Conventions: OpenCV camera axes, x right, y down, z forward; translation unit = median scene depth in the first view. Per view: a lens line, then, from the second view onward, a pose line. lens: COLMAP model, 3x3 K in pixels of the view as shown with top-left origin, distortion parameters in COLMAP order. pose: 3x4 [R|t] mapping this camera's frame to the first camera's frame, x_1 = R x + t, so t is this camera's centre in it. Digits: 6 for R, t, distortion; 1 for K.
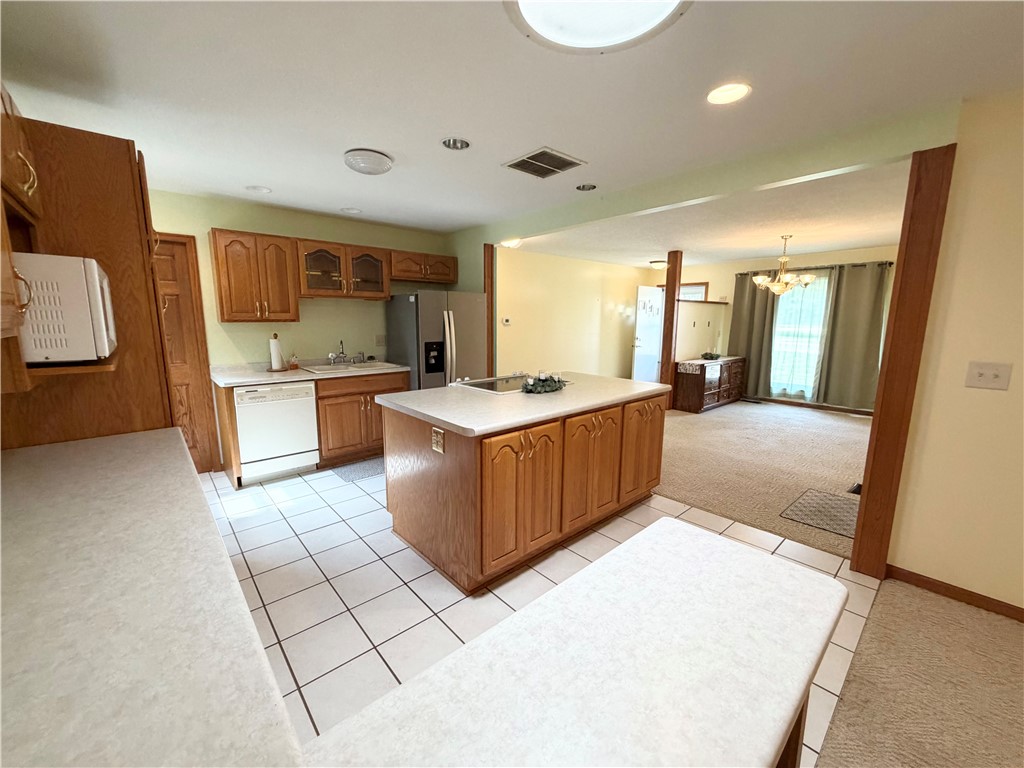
lens RADIAL K [[408.0, 0, 508.5], [0, 408.0, 383.7], [0, 0, 1]] dist [0.000670, 0.000524]
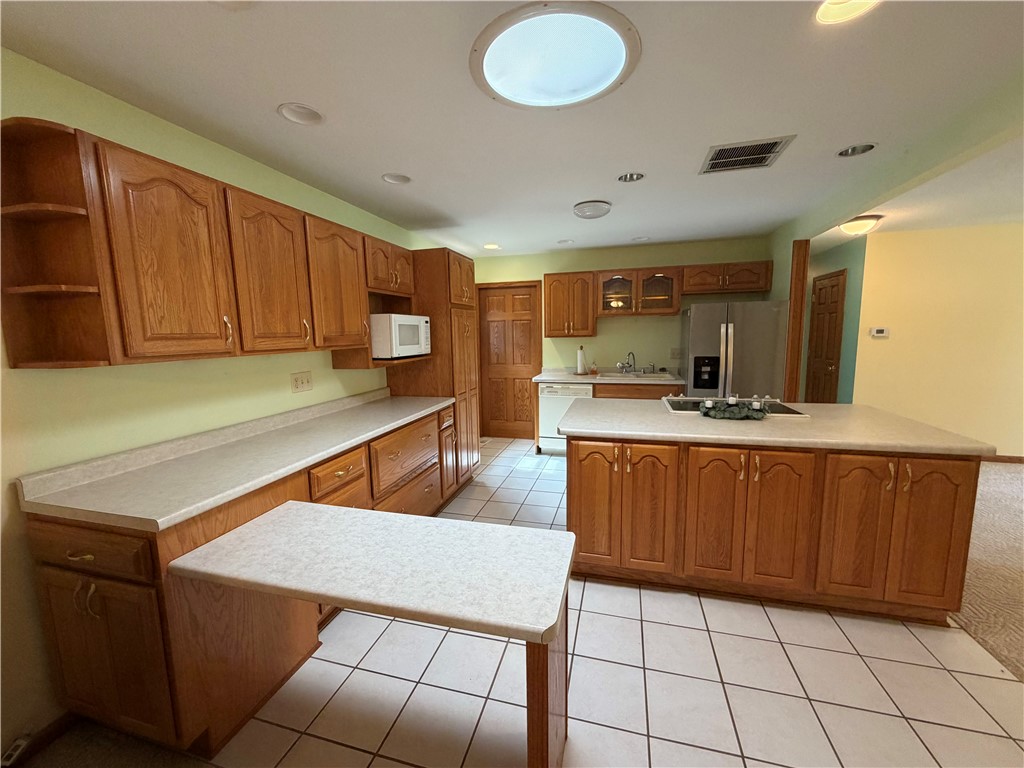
lens RADIAL K [[408.0, 0, 509.6], [0, 408.0, 384.7], [0, 0, 1]] dist [0.000670, 0.000524]
pose [[0.543181, 0.093044, -0.834444, 0.448795], [-0.112087, 0.992981, 0.037759, -0.025419], [0.832100, 0.073020, 0.549797, 0.111248]]
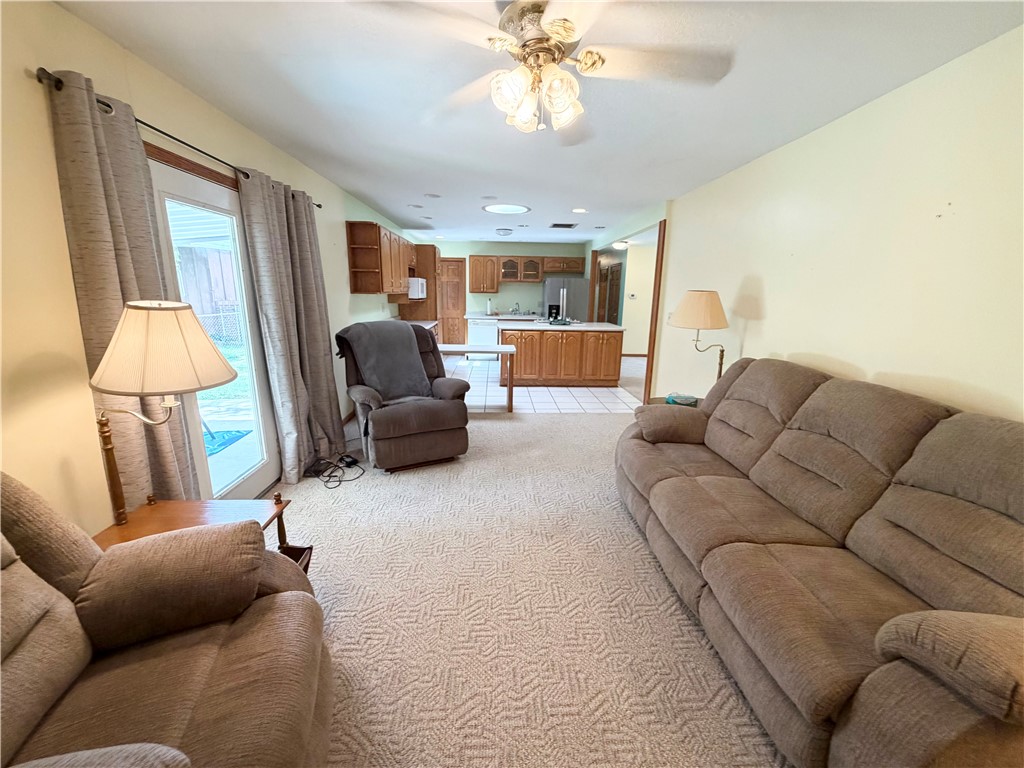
lens RADIAL K [[408.0, 0, 510.6], [0, 408.0, 381.0], [0, 0, 1]] dist [0.000670, 0.000524]
pose [[0.772944, 0.144672, -0.617760, 1.093200], [-0.114825, 0.989476, 0.088053, 0.130538], [0.623998, 0.002875, 0.781421, -0.774523]]
